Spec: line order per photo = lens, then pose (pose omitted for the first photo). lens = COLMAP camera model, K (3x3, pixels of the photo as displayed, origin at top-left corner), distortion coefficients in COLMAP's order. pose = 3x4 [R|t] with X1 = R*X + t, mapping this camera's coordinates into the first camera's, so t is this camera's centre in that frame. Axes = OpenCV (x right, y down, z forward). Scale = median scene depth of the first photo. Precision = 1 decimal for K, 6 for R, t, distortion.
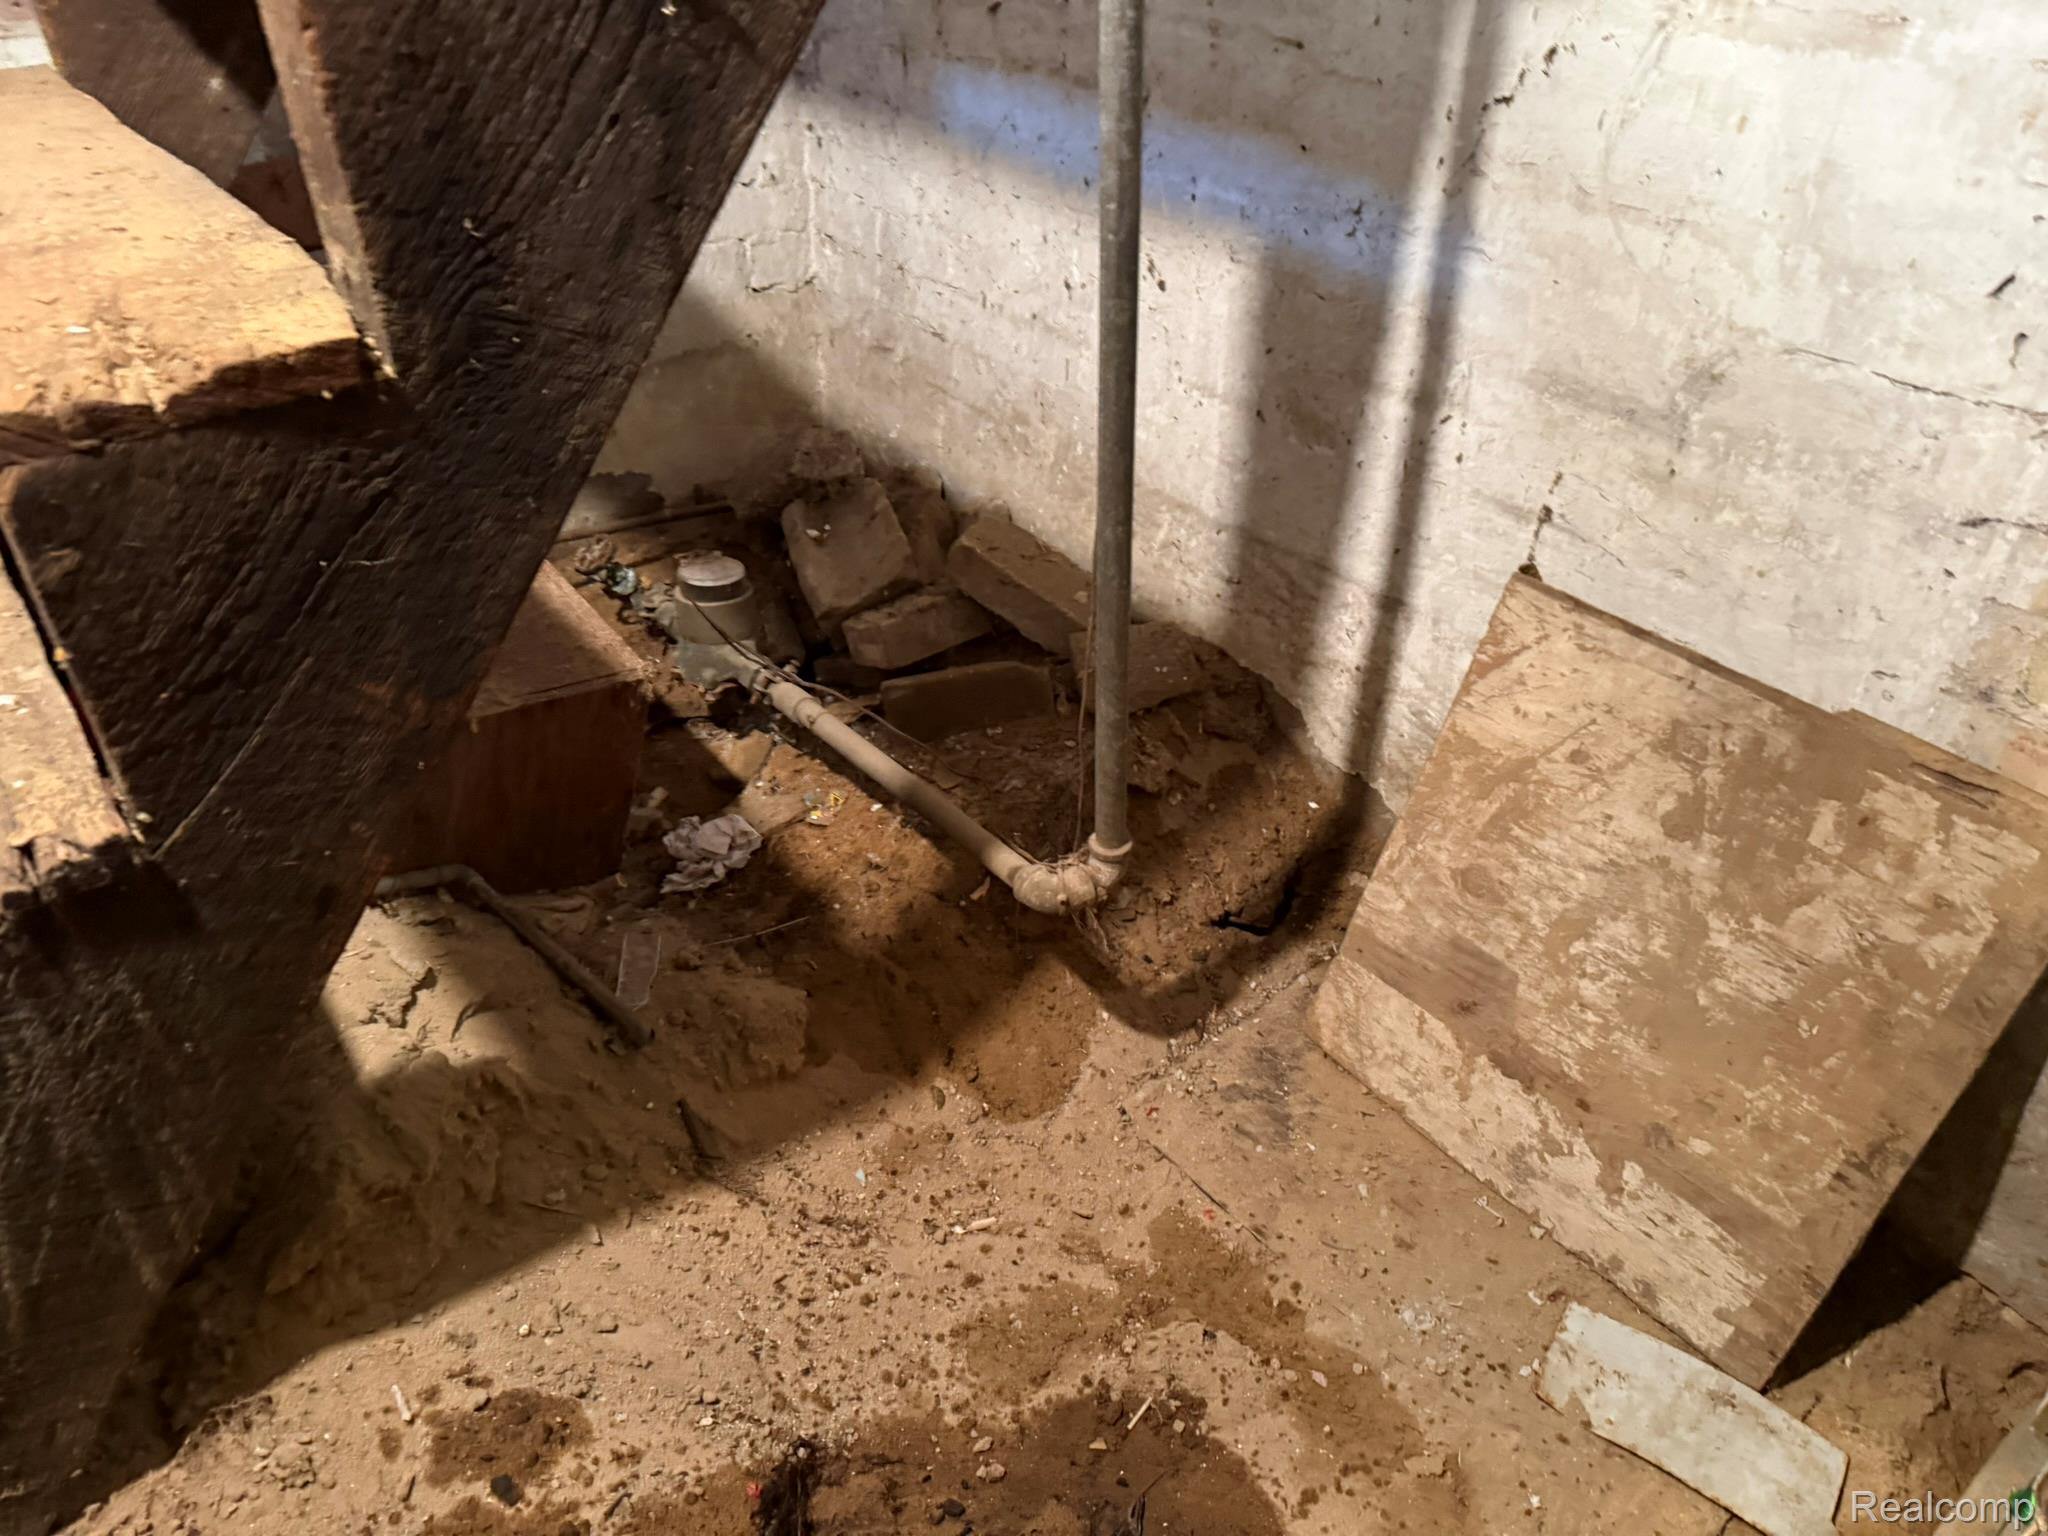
lens RADIAL K [[1405.7, 0, 1024.0], [0, 1405.7, 768.0], [0, 0, 1]] dist [0.112910, -0.164323]
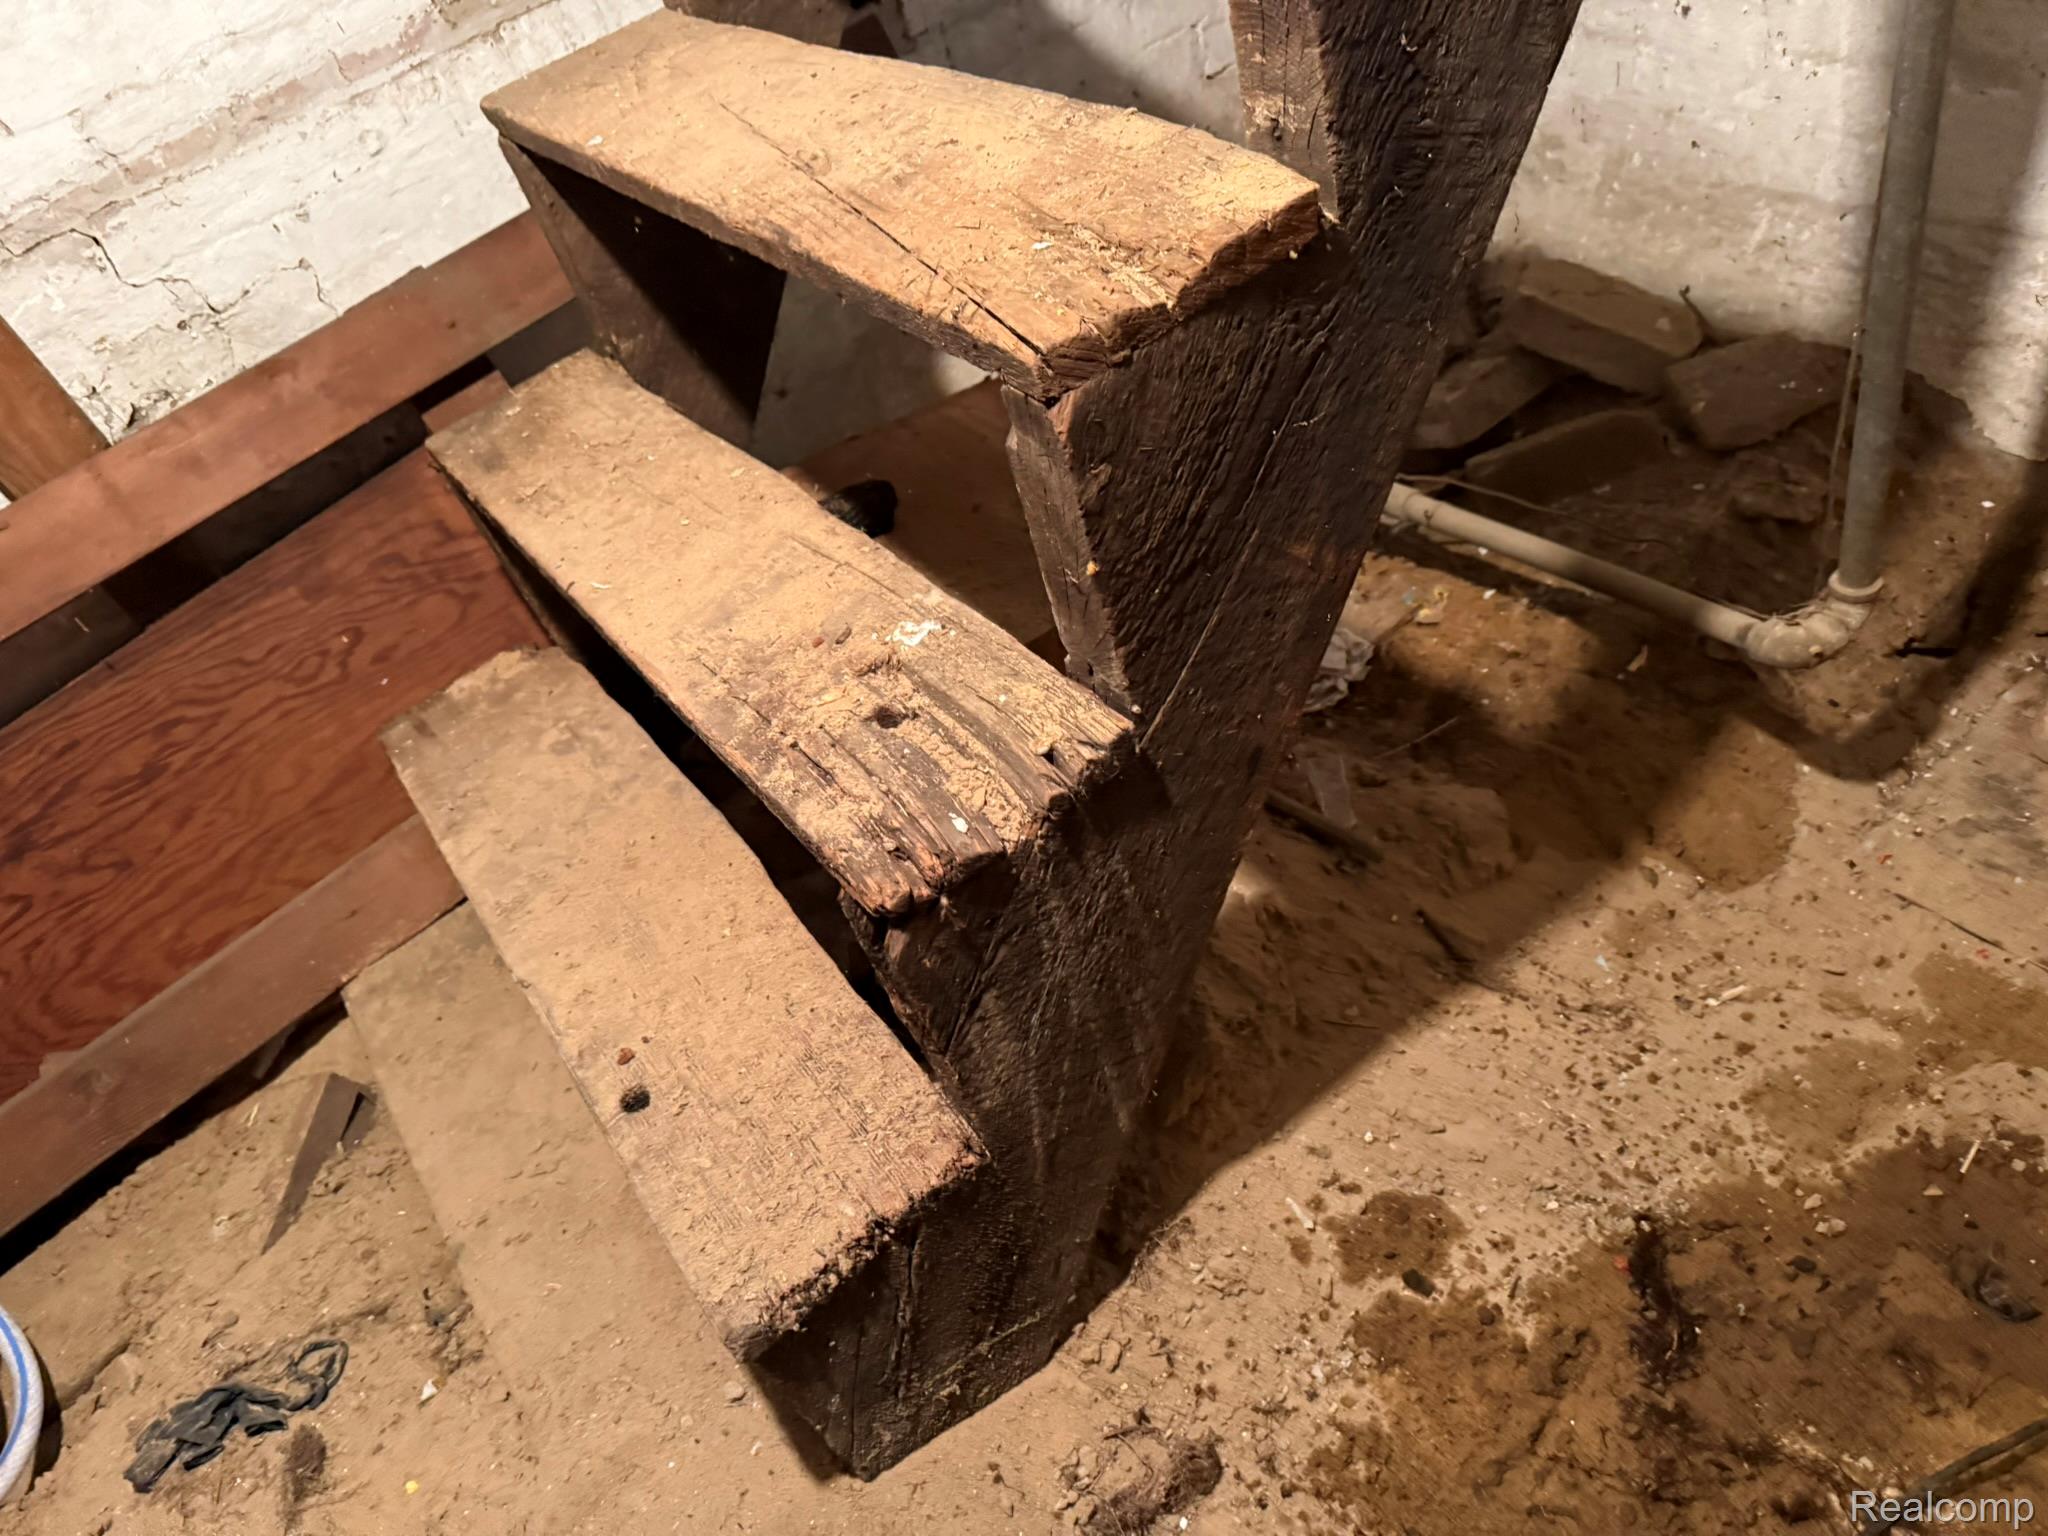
lens RADIAL K [[1427.7, 0, 1024.0], [0, 1427.7, 768.0], [0, 0, 1]] dist [0.035005, -0.057081]
pose [[0.965215, -0.153904, -0.211361, -0.276885], [0.181506, 0.976286, 0.117989, -0.036086], [0.188190, -0.152249, 0.970260, -0.025235]]
